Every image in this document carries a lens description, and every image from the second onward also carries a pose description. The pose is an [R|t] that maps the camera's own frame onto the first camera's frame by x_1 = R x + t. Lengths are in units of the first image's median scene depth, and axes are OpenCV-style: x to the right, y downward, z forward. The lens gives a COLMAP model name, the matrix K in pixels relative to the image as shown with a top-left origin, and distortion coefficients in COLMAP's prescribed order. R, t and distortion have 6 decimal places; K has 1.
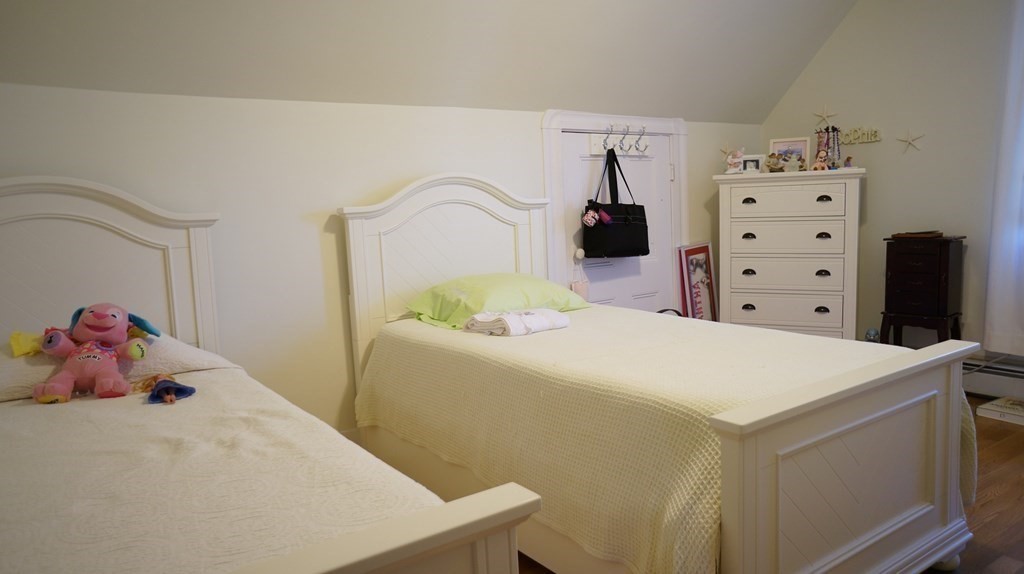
lens RADIAL K [[718.9, 0, 514.0], [0, 718.9, 288.2], [0, 0, 1]] dist [0.001615, 0.014270]
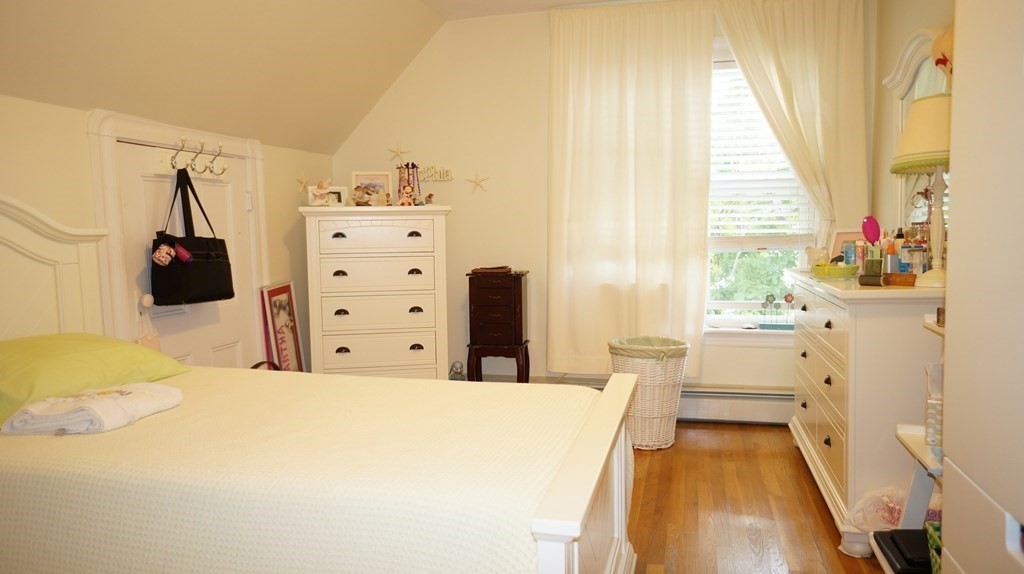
lens RADIAL K [[718.9, 0, 507.2], [0, 718.9, 287.1], [0, 0, 1]] dist [0.001615, 0.014270]
pose [[0.787601, -0.029641, 0.615472, -0.075711], [0.058912, 0.997889, -0.027330, -0.017780], [-0.613362, 0.057784, 0.787685, 0.145268]]
